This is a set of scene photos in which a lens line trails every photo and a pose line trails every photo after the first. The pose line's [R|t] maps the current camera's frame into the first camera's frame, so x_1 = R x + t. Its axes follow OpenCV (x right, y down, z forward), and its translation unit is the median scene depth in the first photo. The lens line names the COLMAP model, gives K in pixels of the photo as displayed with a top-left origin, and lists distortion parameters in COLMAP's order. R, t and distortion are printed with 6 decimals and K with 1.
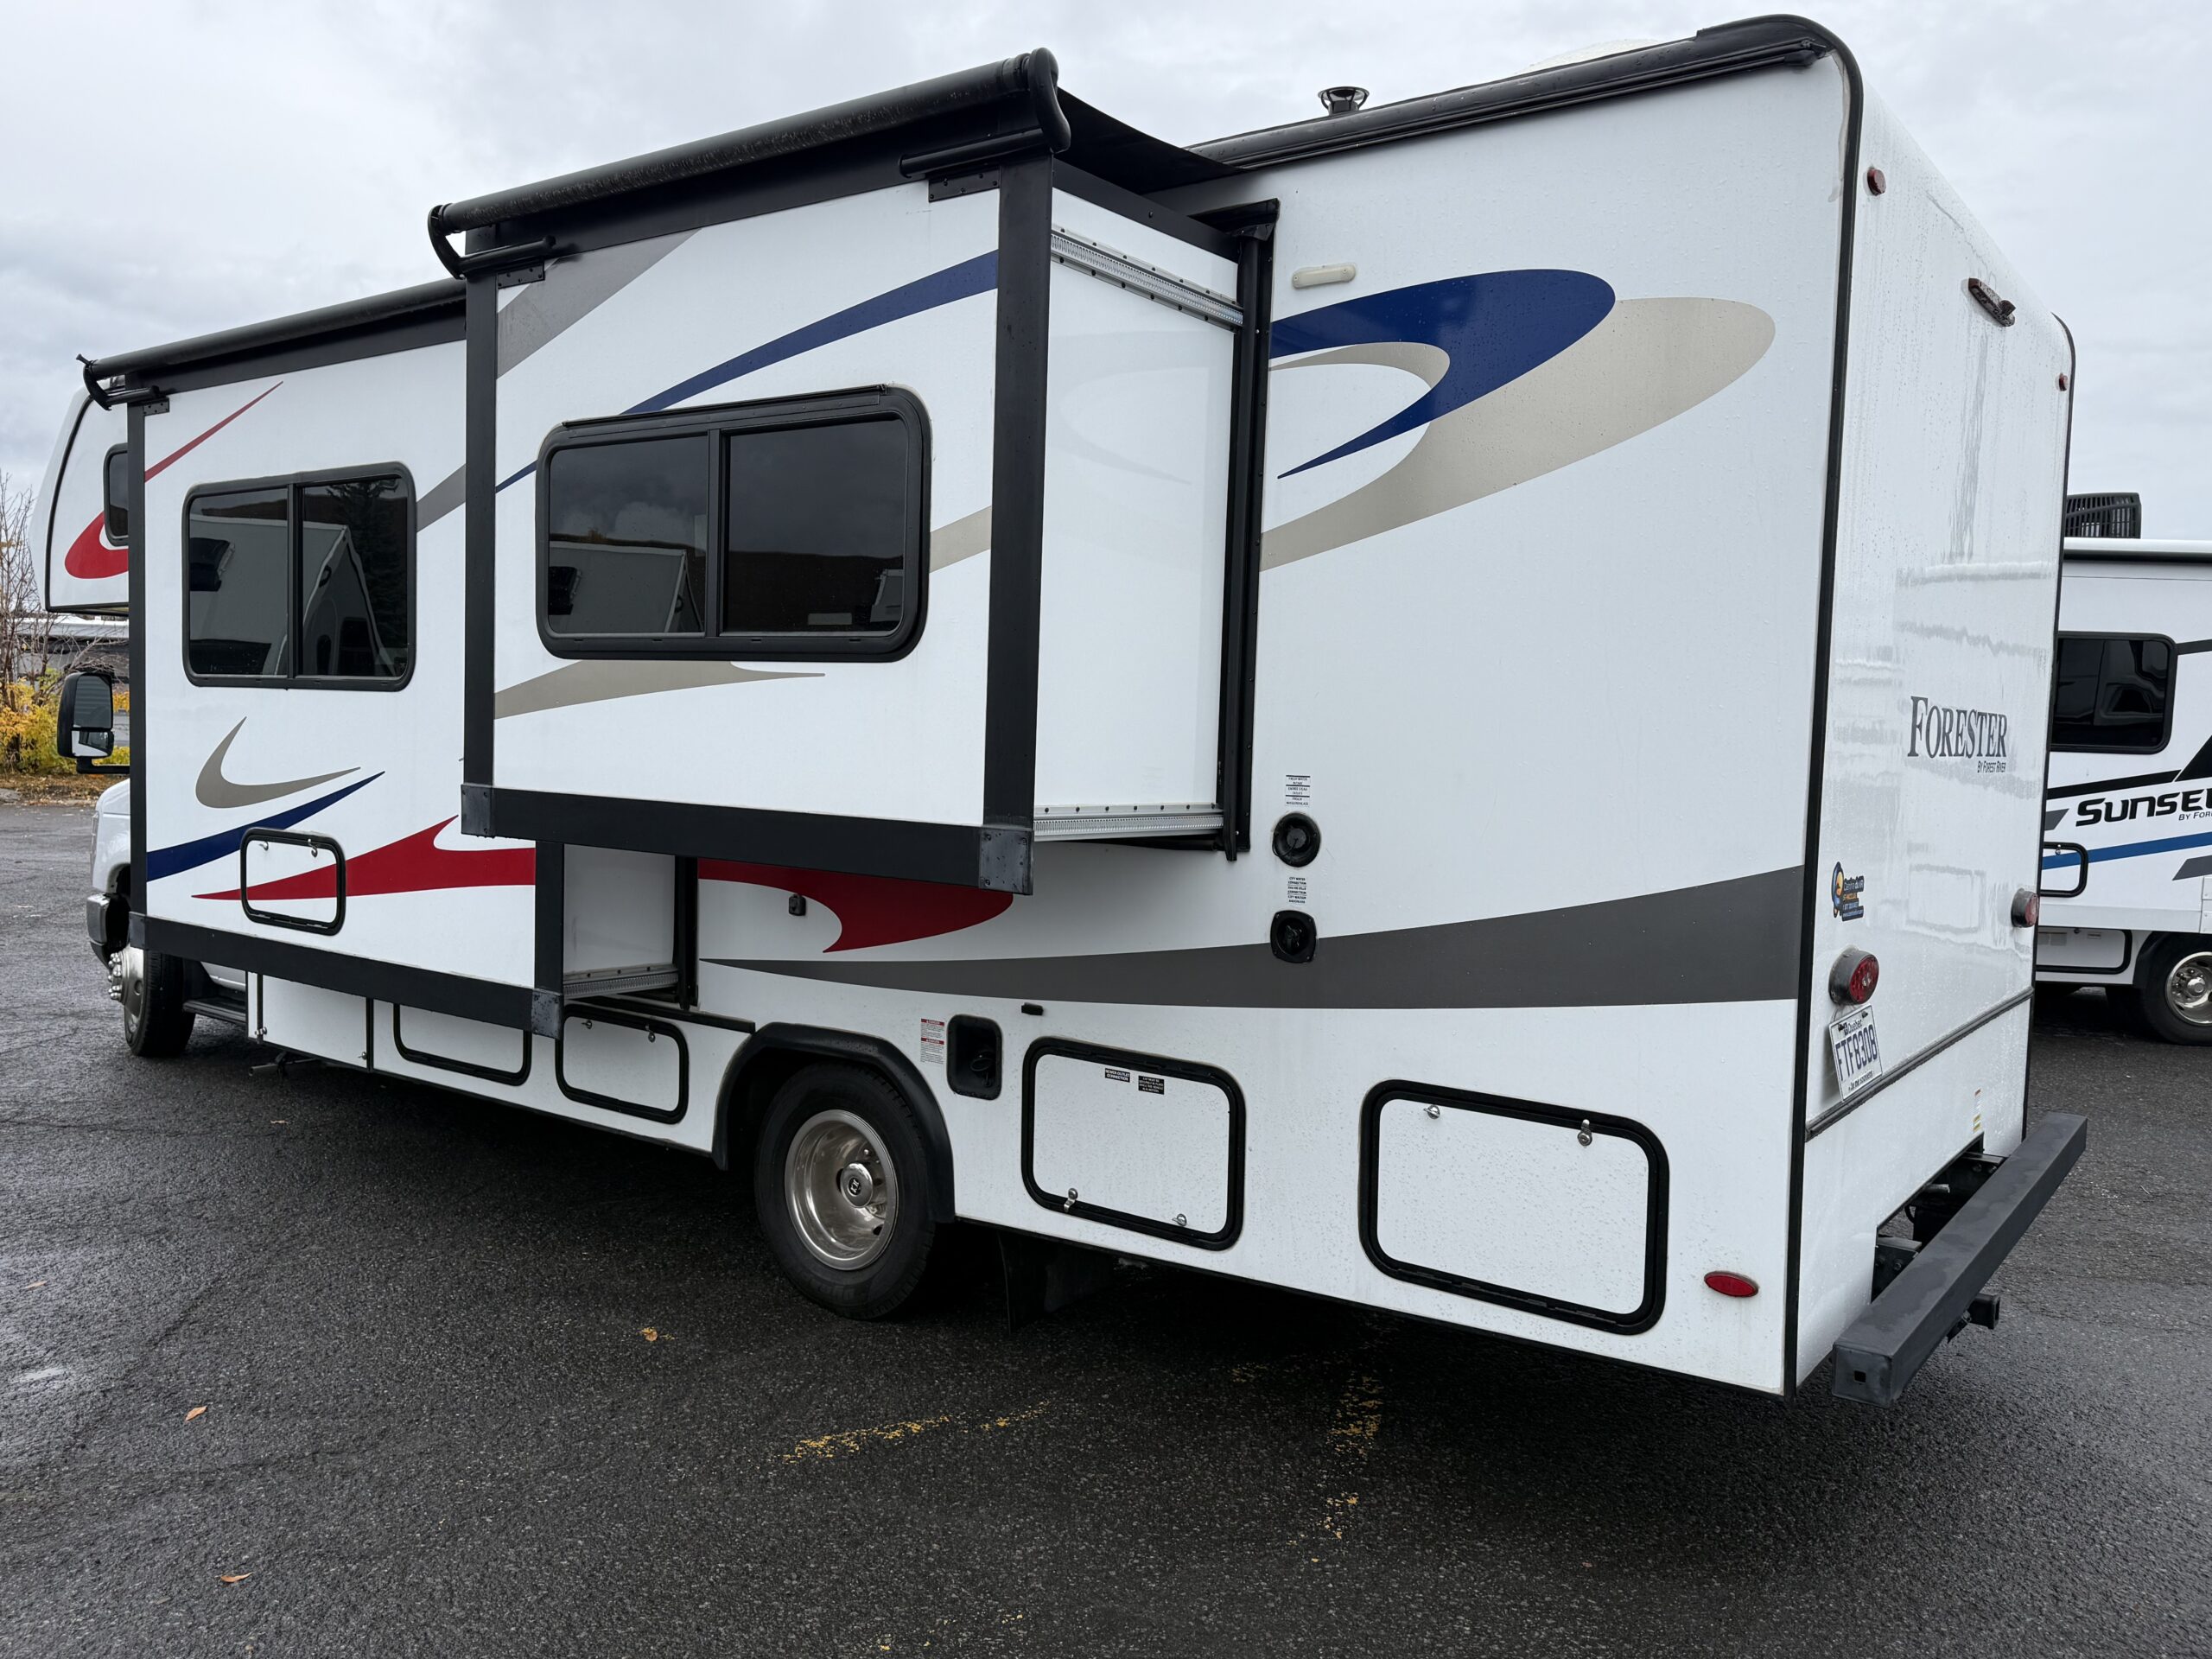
lens RADIAL K [[1767.5, 0, 1096.9], [0, 1767.5, 830.0], [0, 0, 1]] dist [0.045859, -0.017865]
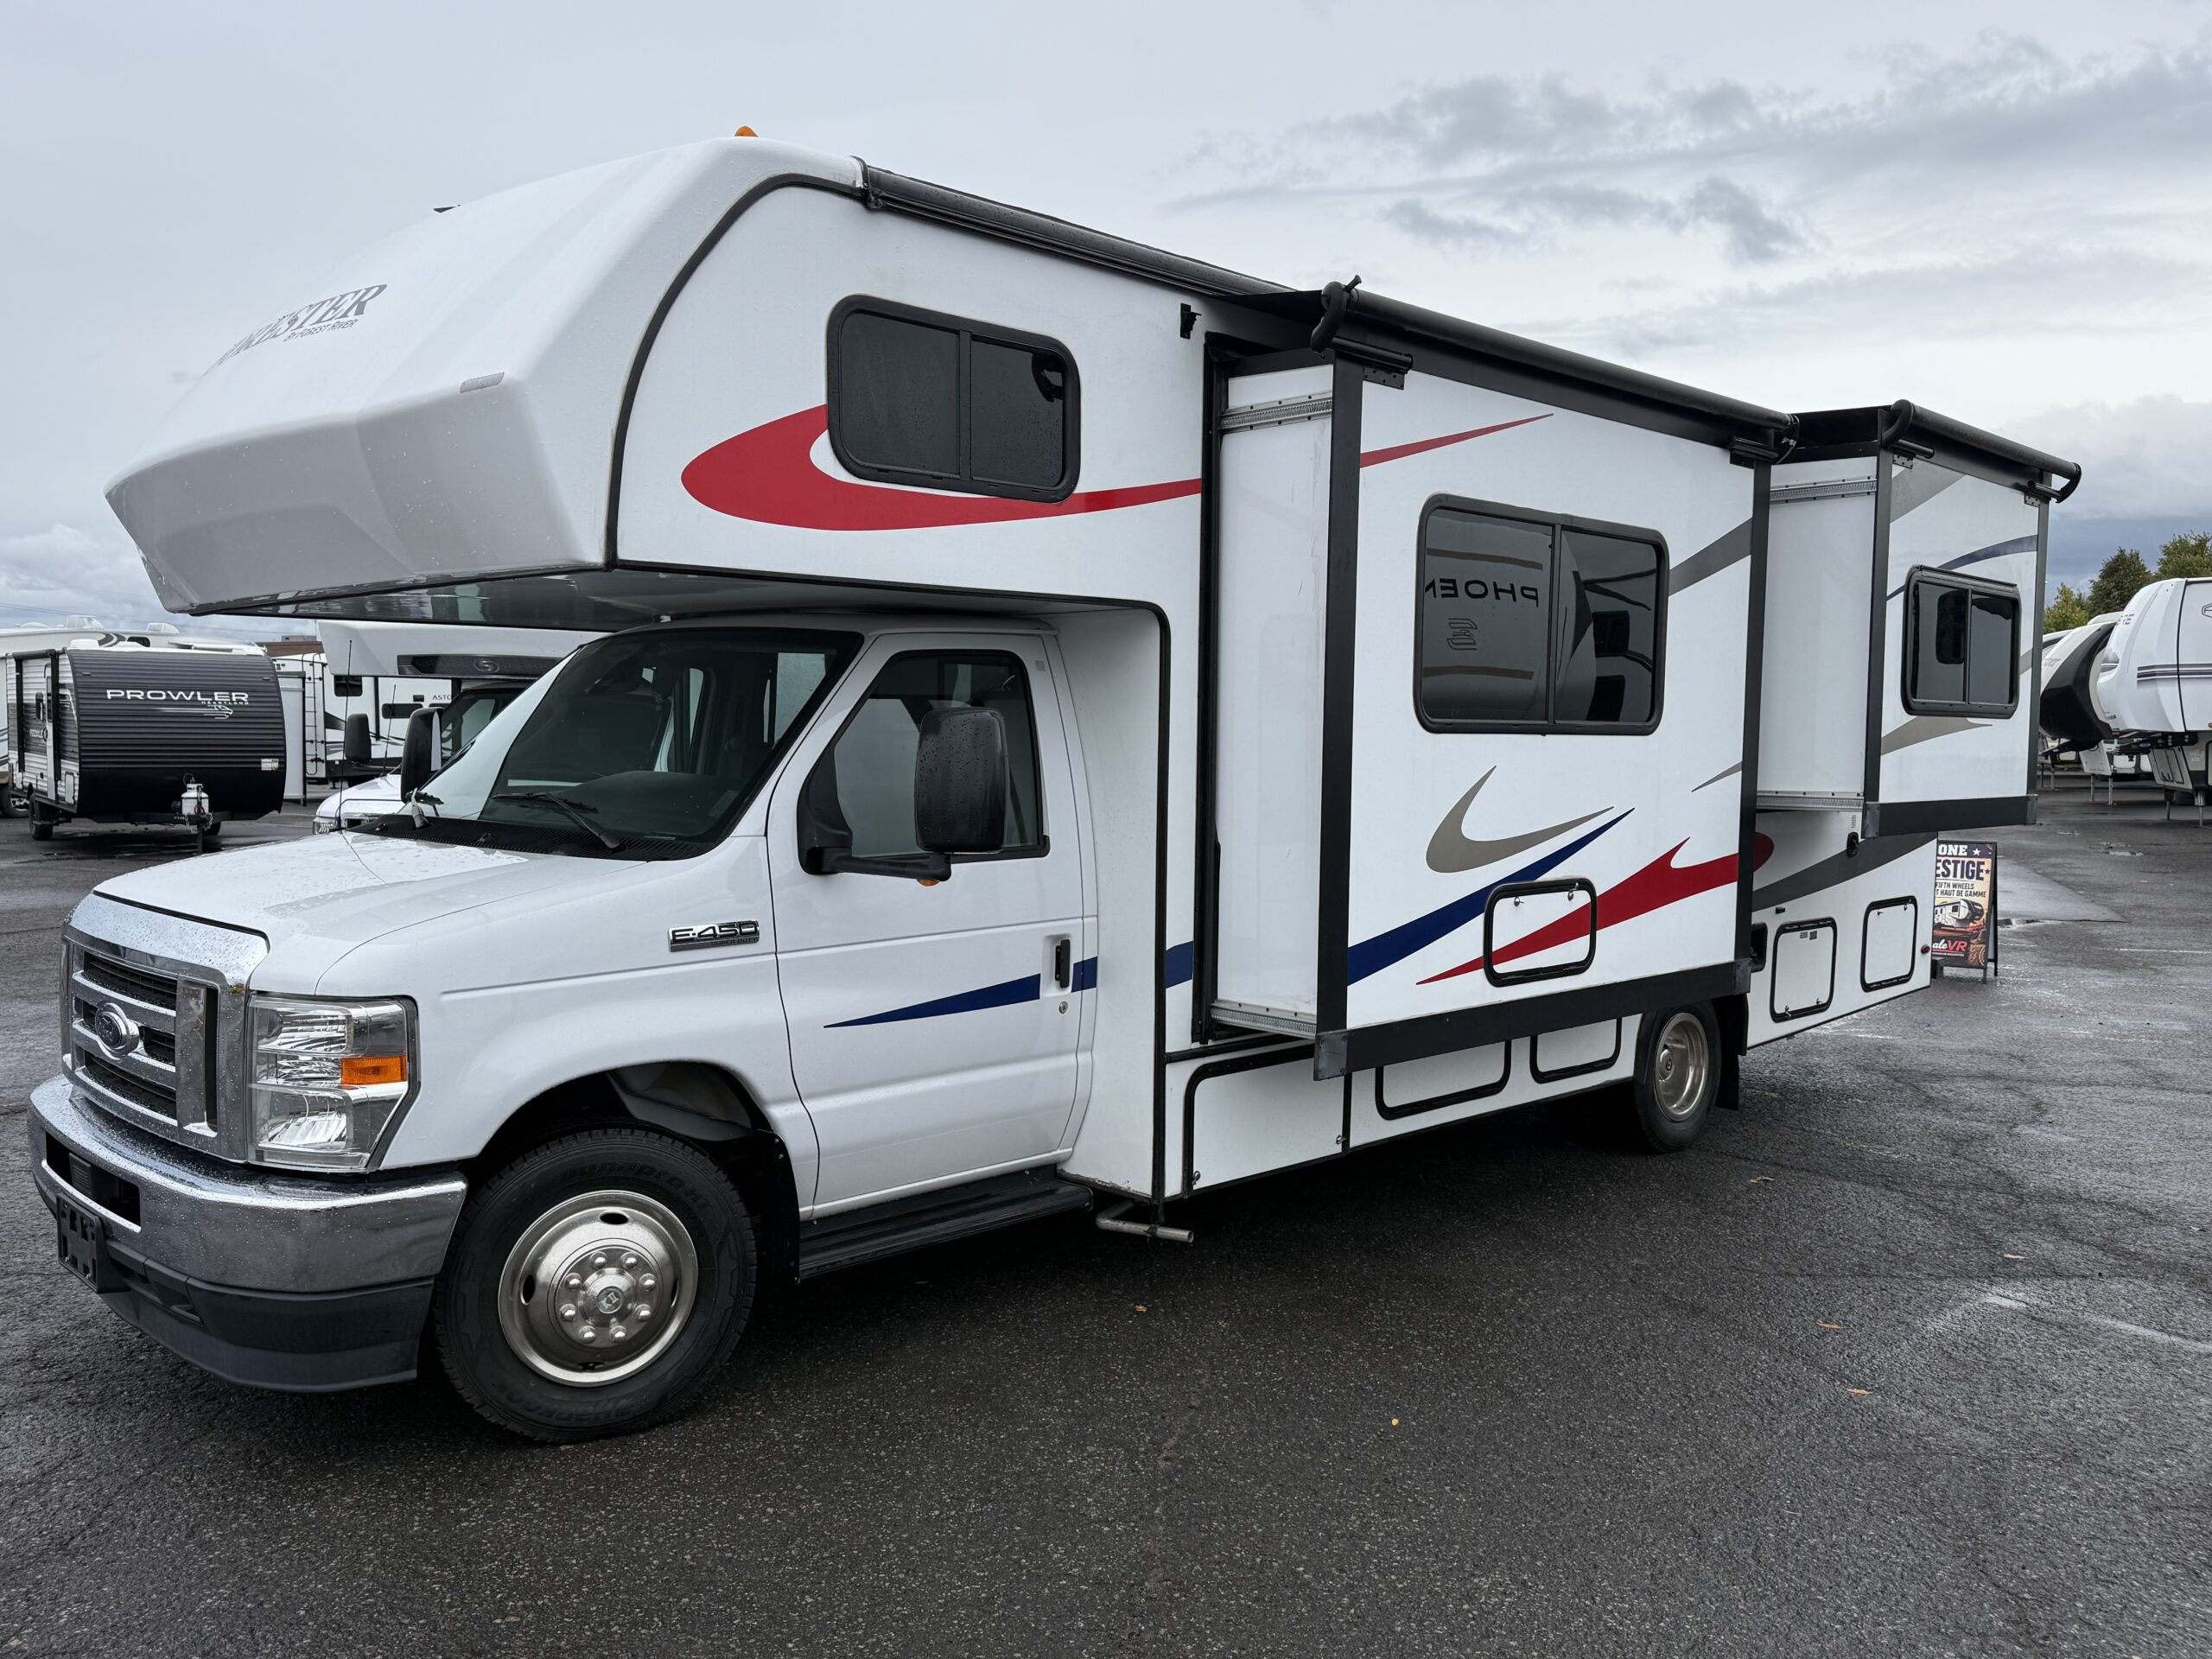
lens RADIAL K [[1767.5, 0, 1099.7], [0, 1767.5, 828.1], [0, 0, 1]] dist [0.045859, -0.017865]
pose [[0.125083, -0.082285, 0.988728, -1.441613], [0.047931, 0.995892, 0.076817, -0.113719], [-0.990988, 0.037782, 0.128514, 1.120869]]
